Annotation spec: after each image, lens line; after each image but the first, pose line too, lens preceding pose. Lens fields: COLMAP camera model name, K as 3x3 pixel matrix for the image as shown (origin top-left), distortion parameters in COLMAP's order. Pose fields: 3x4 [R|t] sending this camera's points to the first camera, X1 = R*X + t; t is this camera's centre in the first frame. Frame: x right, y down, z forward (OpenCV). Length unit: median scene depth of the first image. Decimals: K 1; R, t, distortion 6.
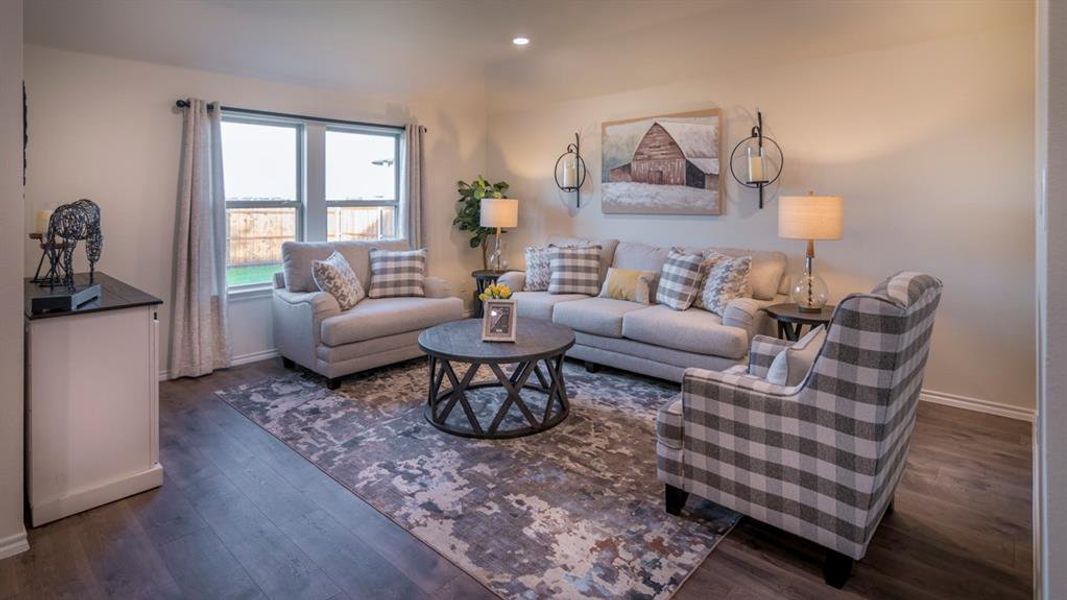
lens RADIAL K [[553.7, 0, 533.5], [0, 553.7, 300.0], [0, 0, 1]] dist [0.000644, 0.000392]
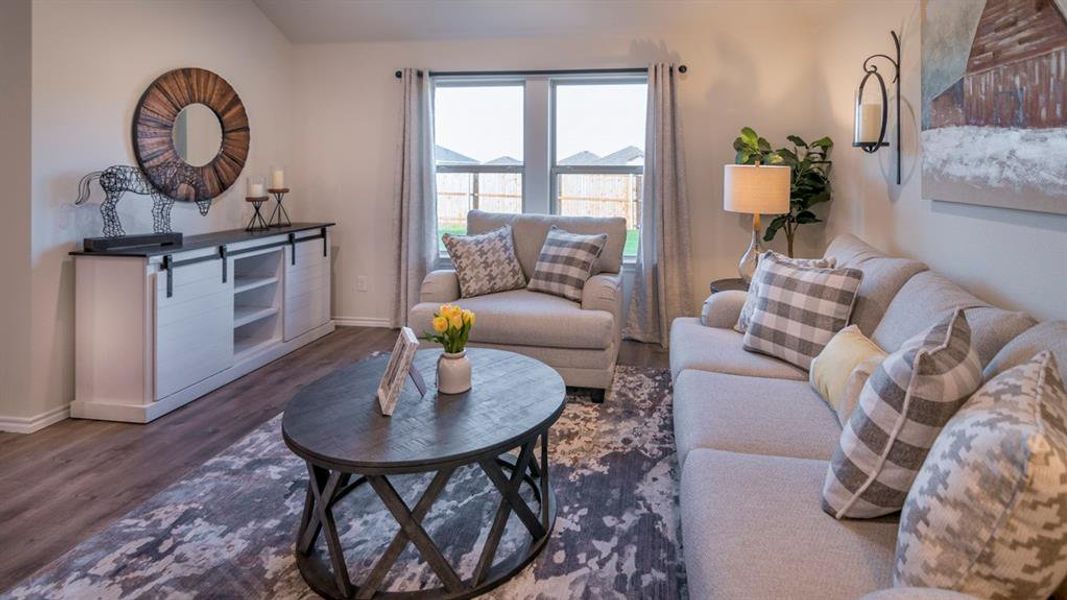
lens RADIAL K [[561.1, 0, 561.5], [0, 561.1, 211.4], [0, 0, 1]] dist [0.002700, 0.001233]
pose [[0.549898, 0.074851, -0.831871, 0.373829], [-0.157599, 0.987384, -0.015335, -0.104992], [0.820228, 0.139534, 0.554757, 0.574651]]
